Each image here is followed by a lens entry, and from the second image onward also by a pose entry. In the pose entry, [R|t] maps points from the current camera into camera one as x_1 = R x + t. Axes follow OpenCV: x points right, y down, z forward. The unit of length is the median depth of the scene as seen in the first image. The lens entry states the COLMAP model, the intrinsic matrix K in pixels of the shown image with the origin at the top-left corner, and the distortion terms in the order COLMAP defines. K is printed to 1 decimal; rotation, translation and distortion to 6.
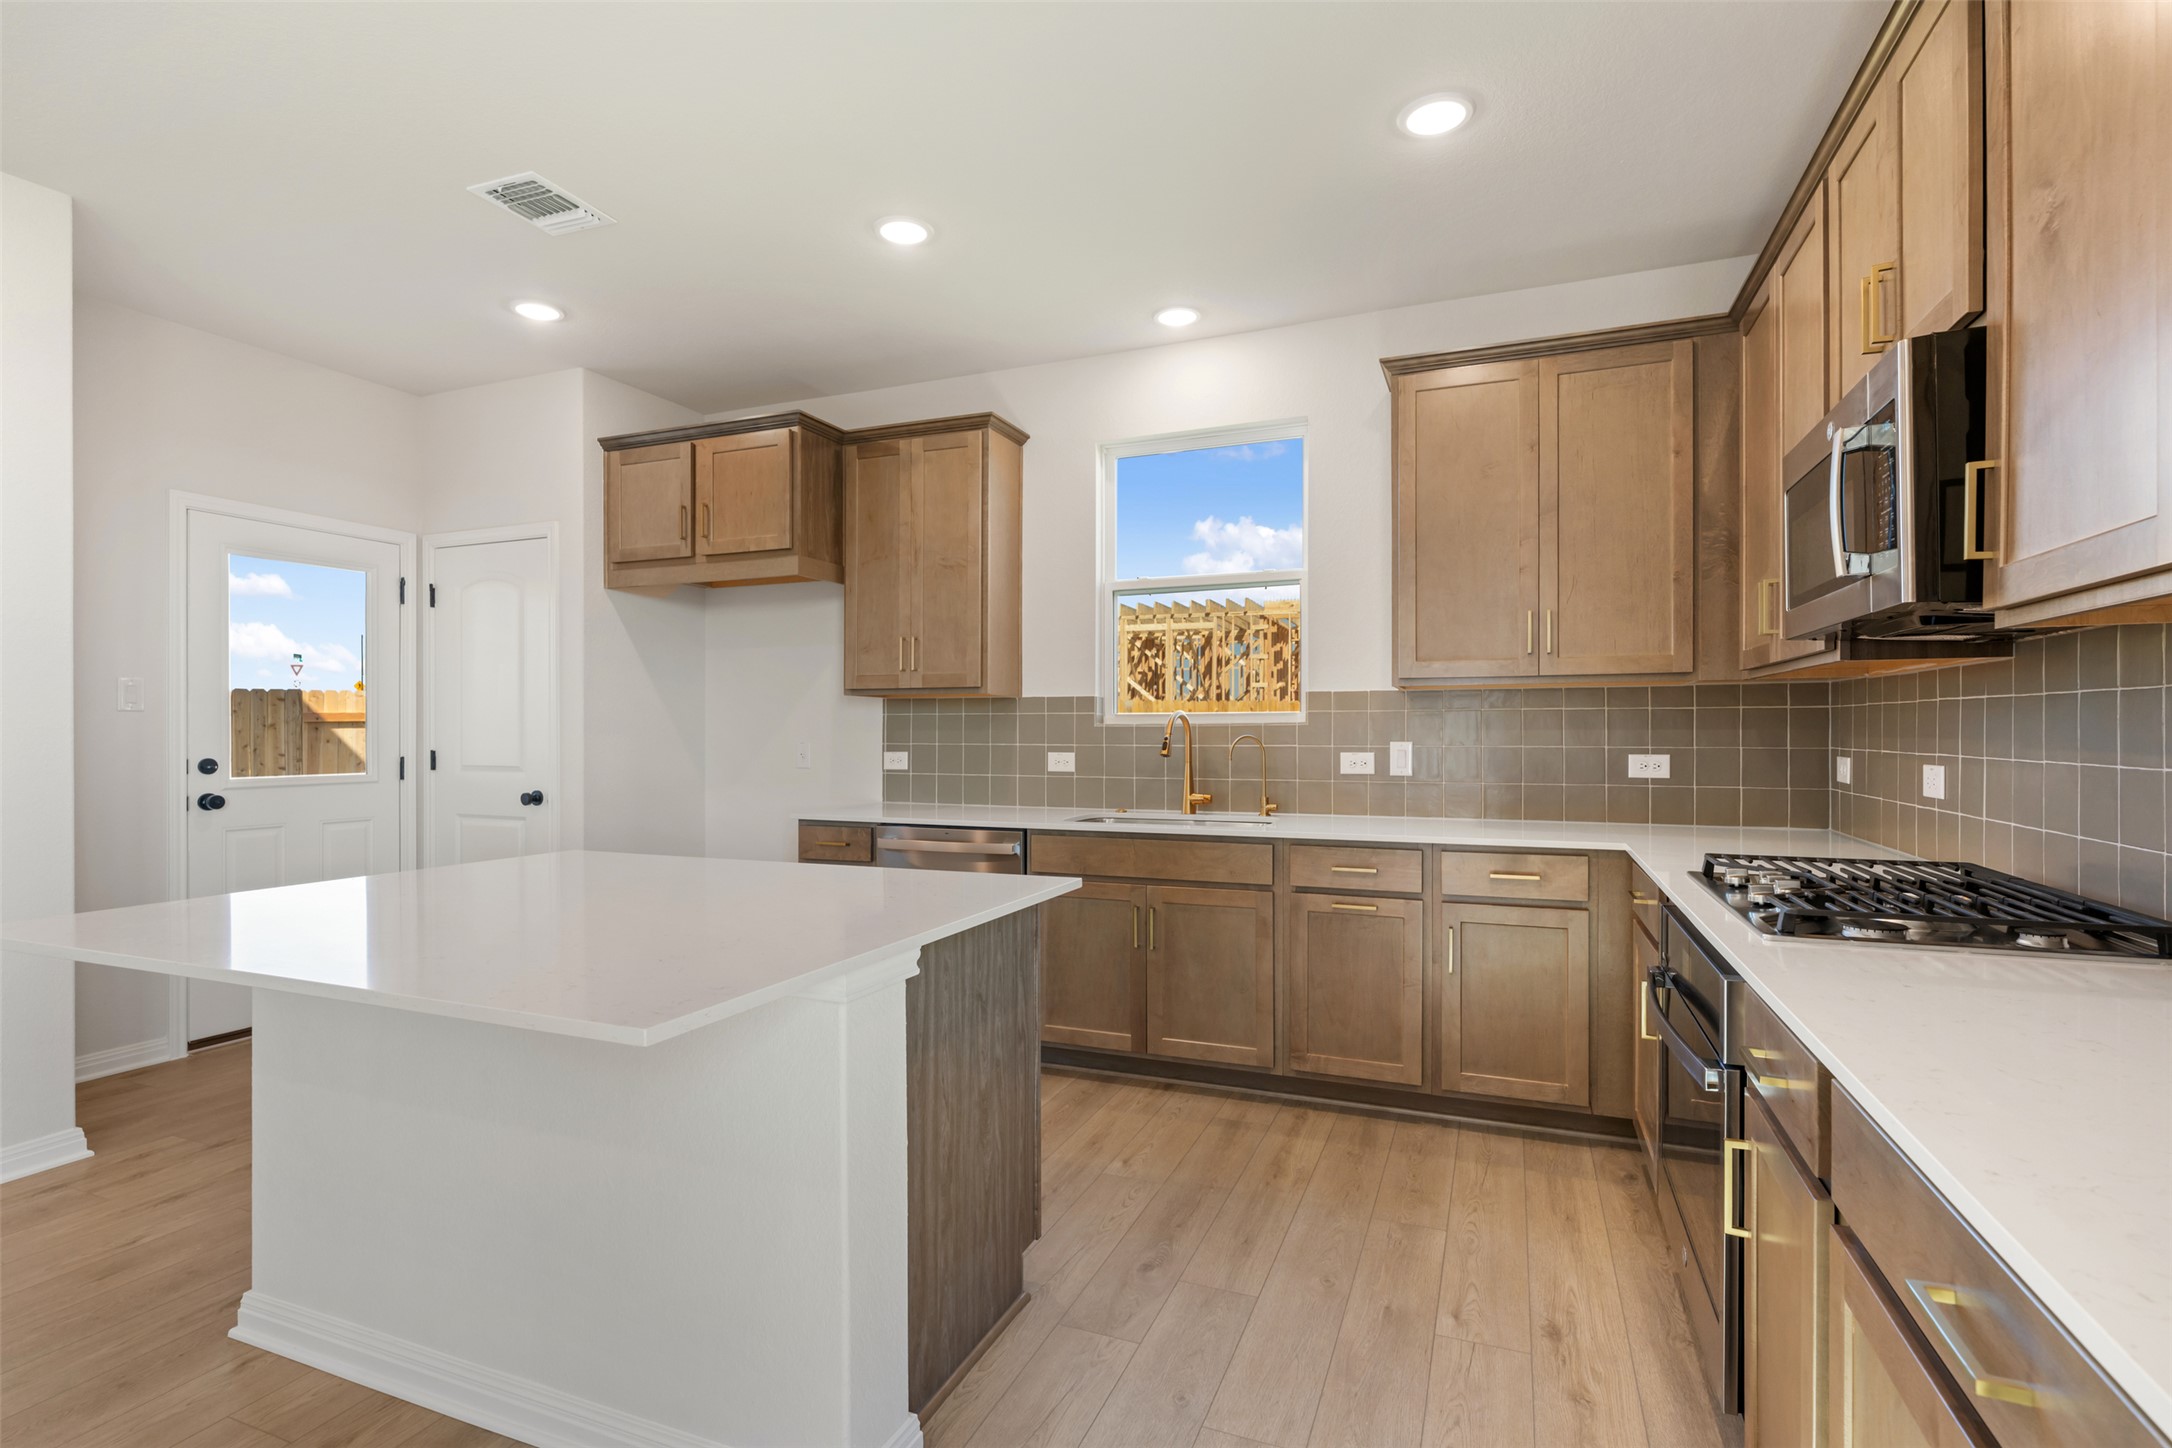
lens RADIAL K [[1029.8, 0, 1090.6], [0, 1029.8, 736.3], [0, 0, 1]] dist [-0.000099, -0.002394]
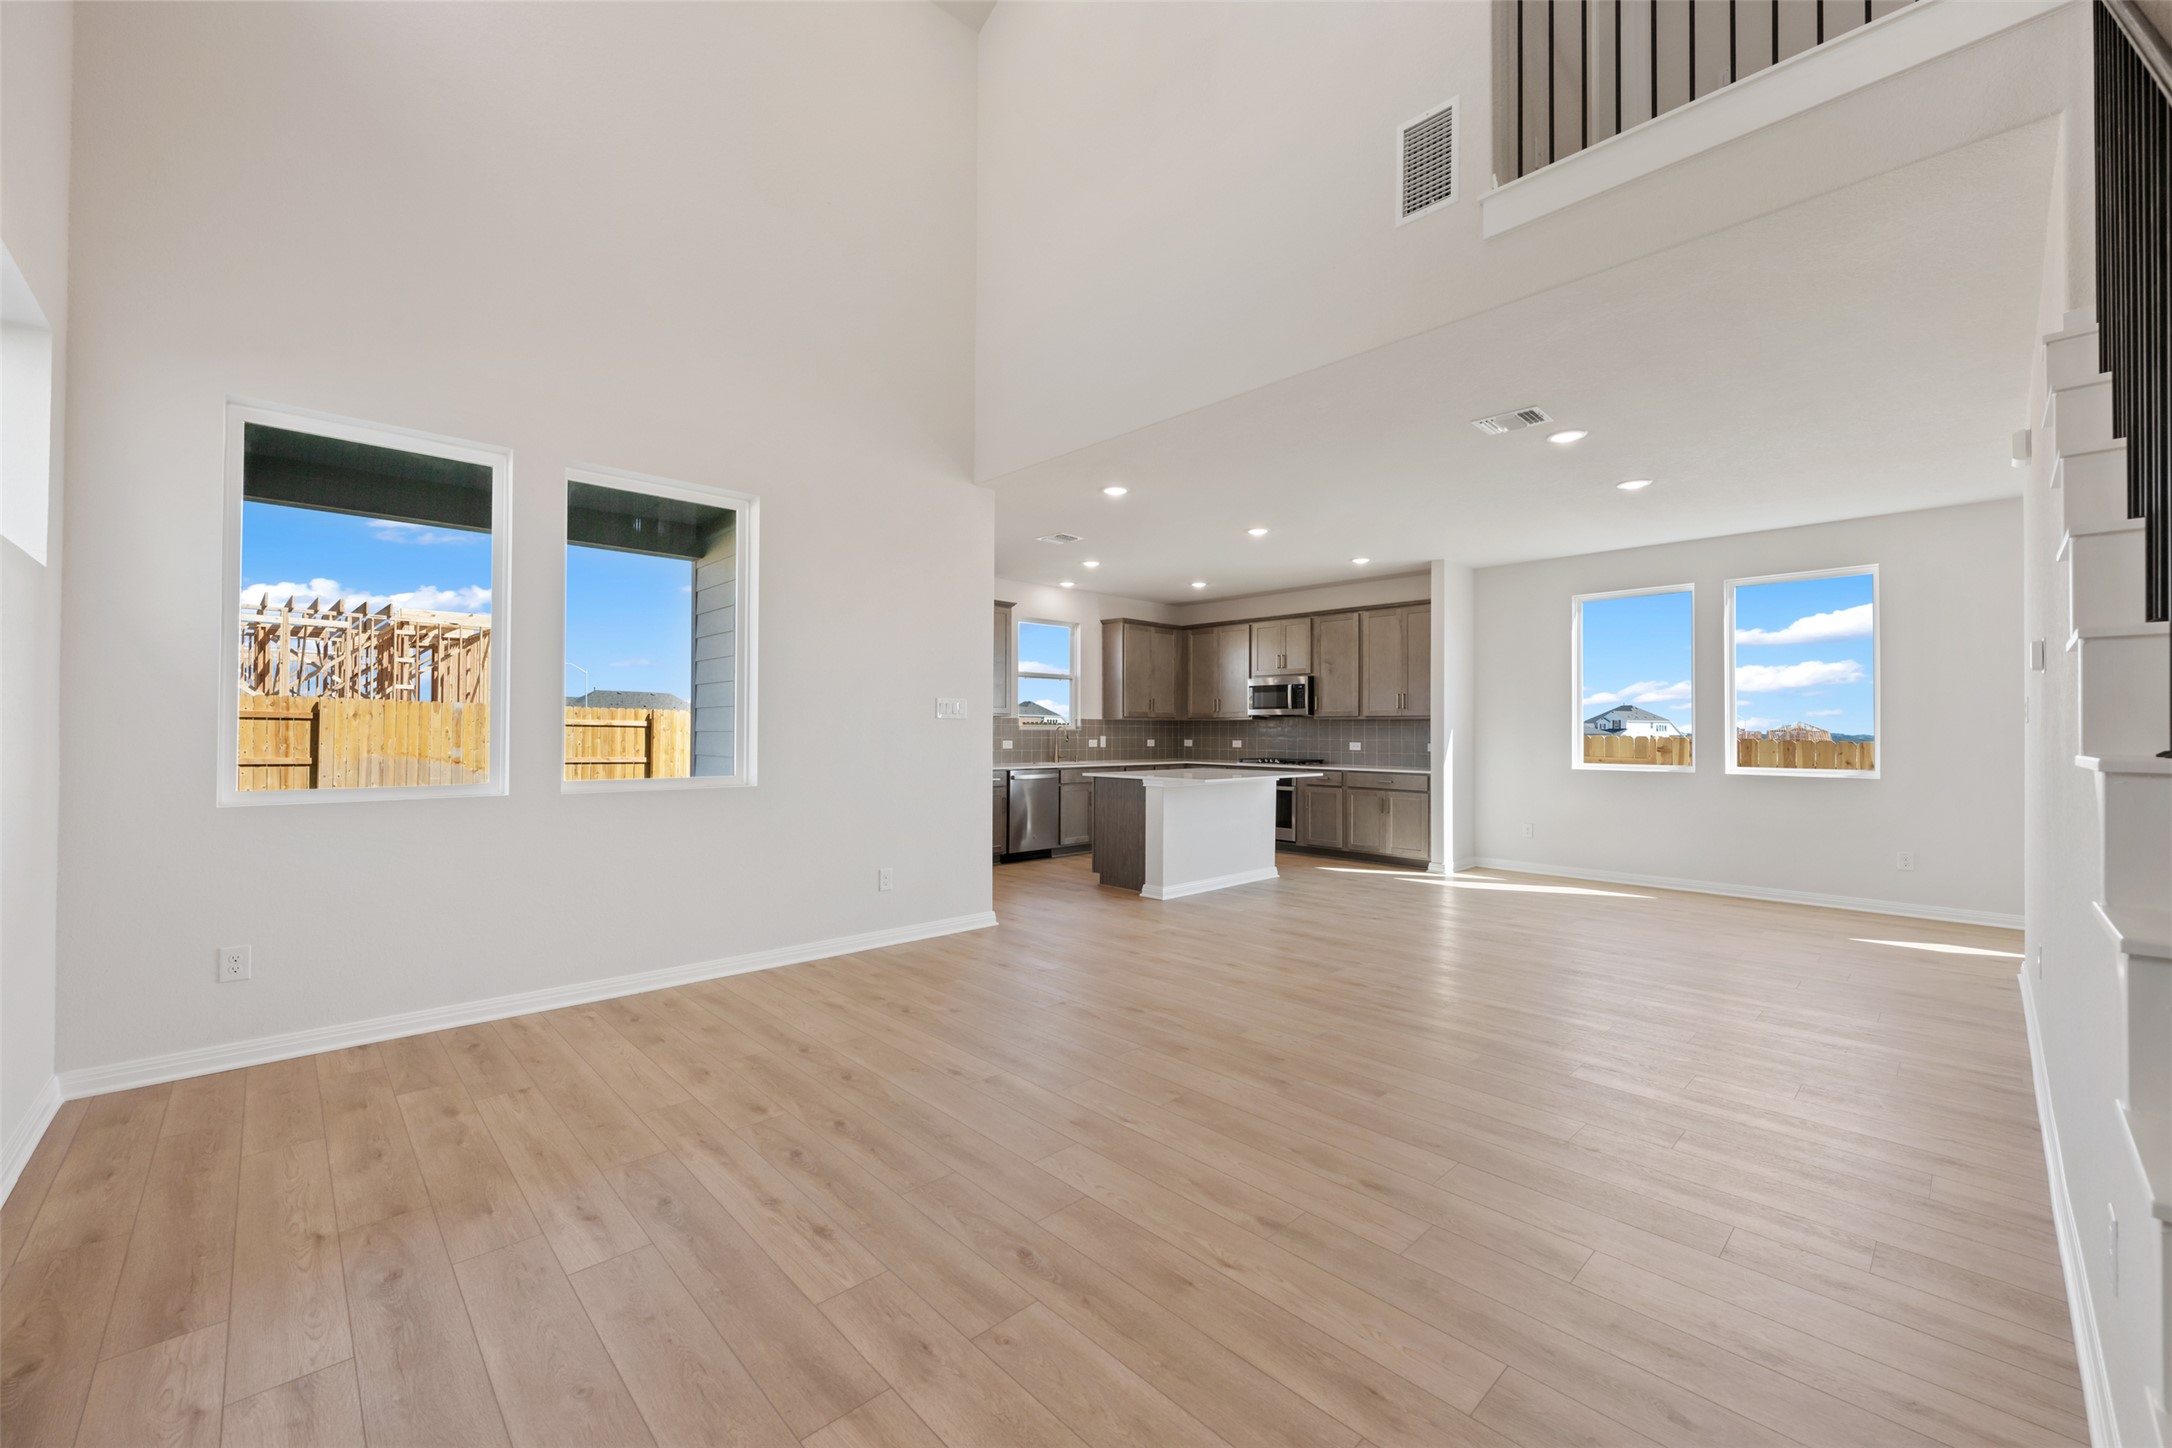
lens RADIAL K [[855.6, 0, 1083.6], [0, 855.6, 725.7], [0, 0, 1]] dist [-0.002054, 0.000482]
pose [[0.410000, 0.010871, 0.912021, -1.972194], [-0.000907, 0.999933, -0.011511, 0.003883], [-0.912085, 0.003892, 0.409982, 0.010814]]
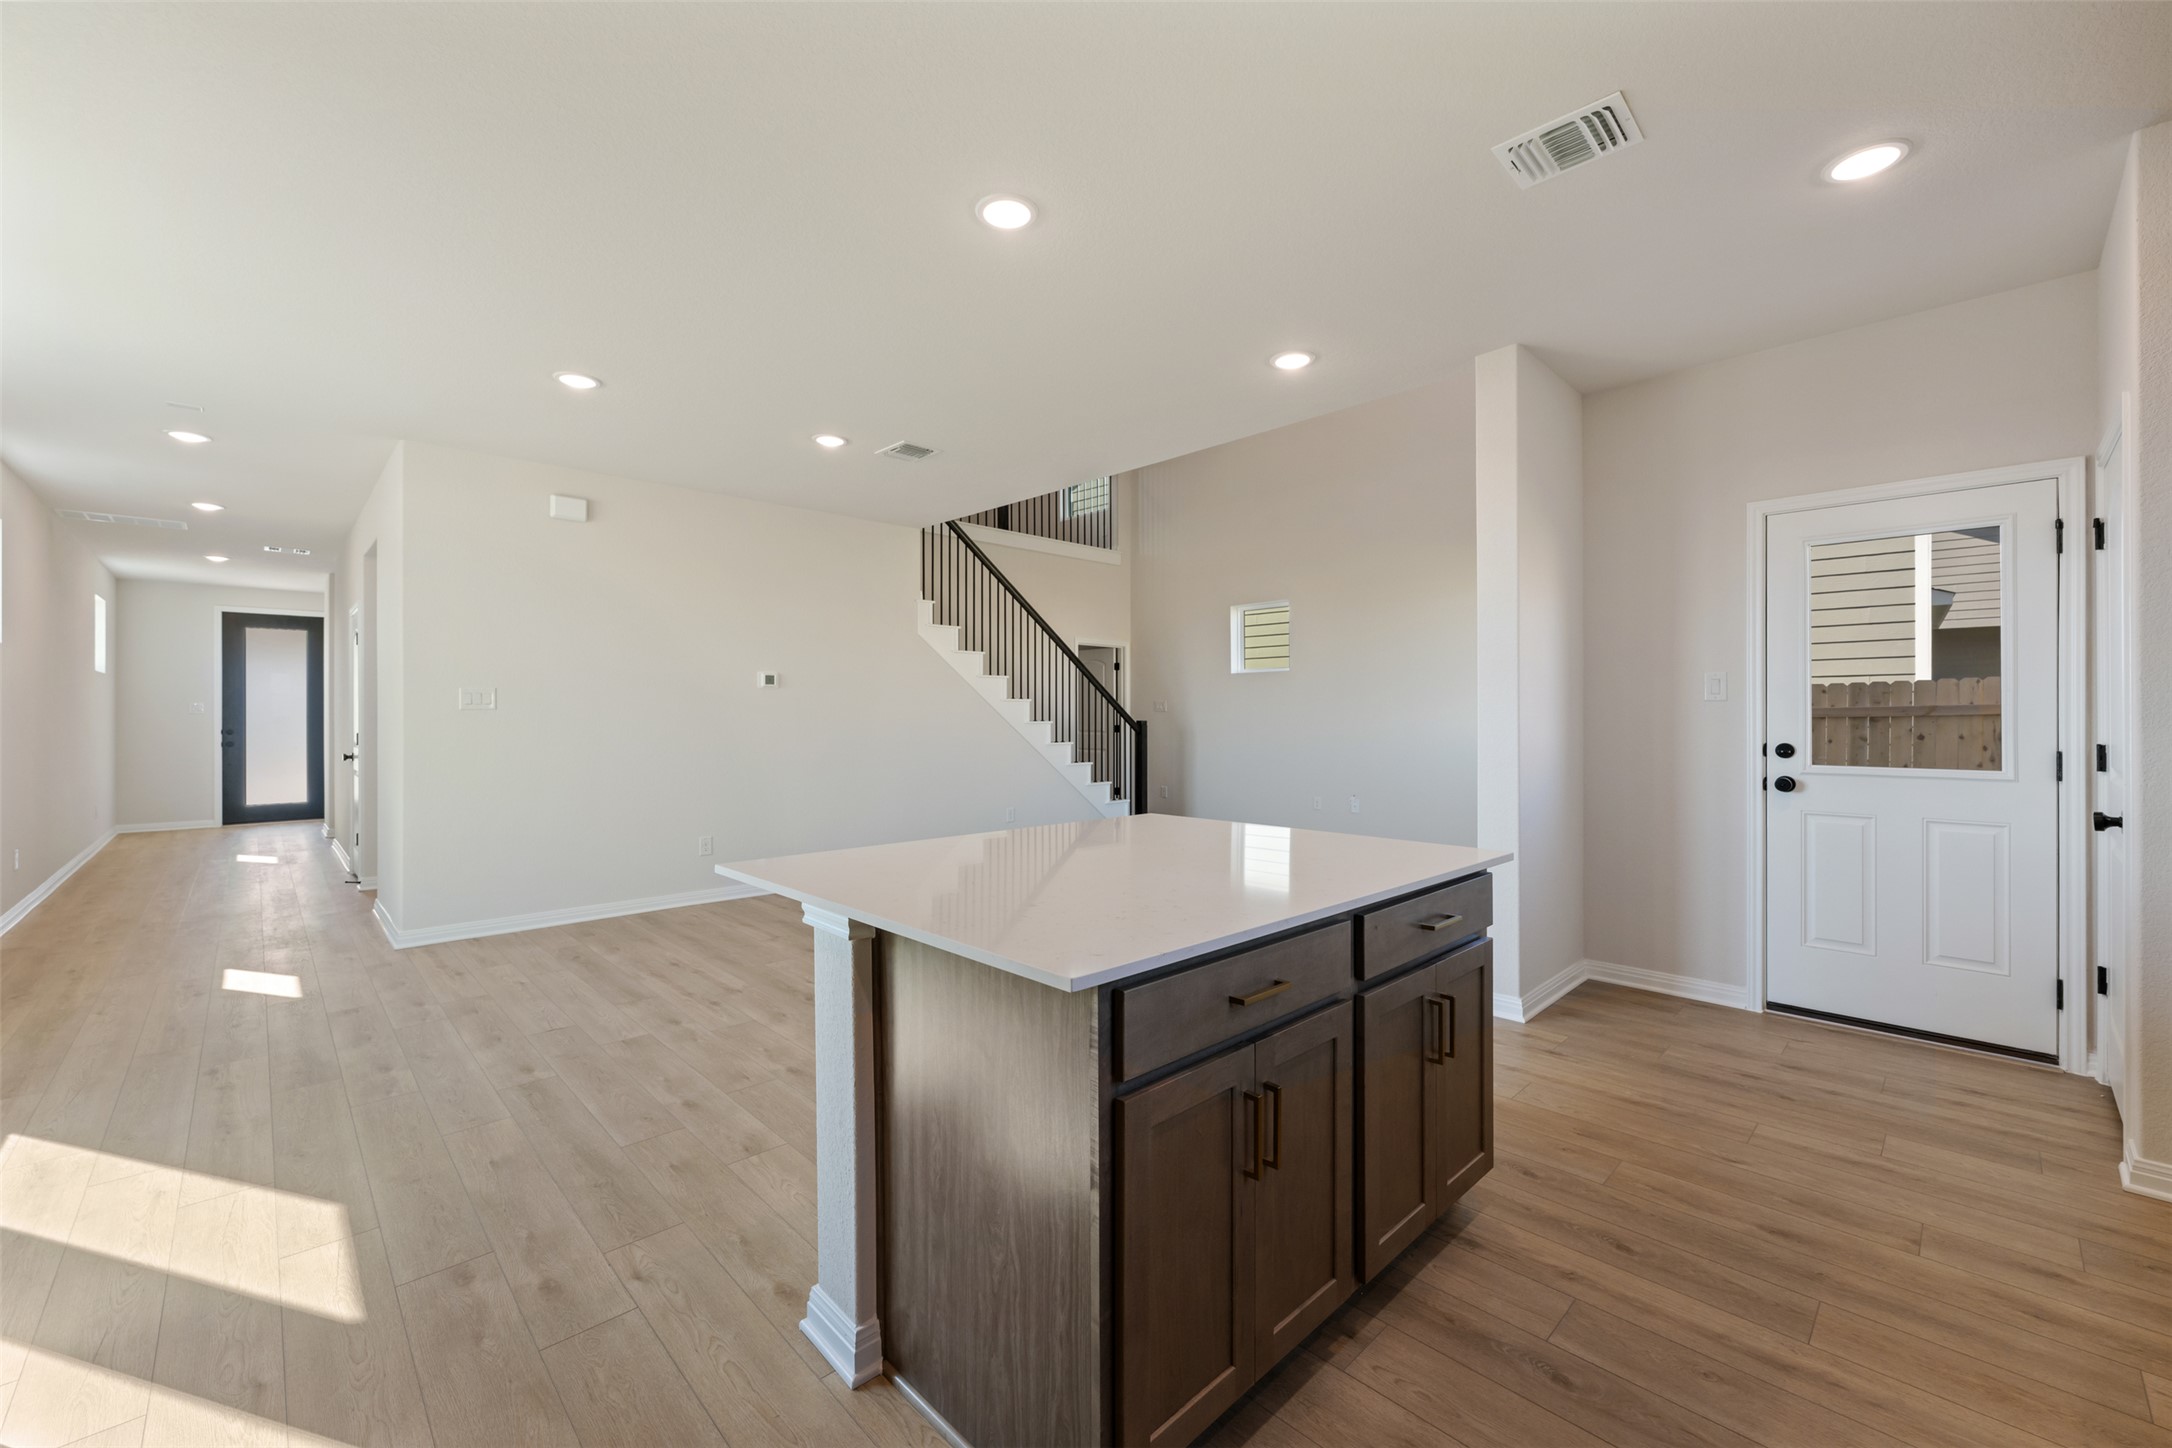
lens RADIAL K [[855.6, 0, 1084.7], [0, 855.6, 726.2], [0, 0, 1]] dist [-0.002054, 0.000482]
pose [[-0.406445, 0.014896, -0.913554, 0.253745], [-0.001806, 0.999852, 0.017107, -0.010782], [0.913674, 0.008603, -0.406357, 0.703029]]
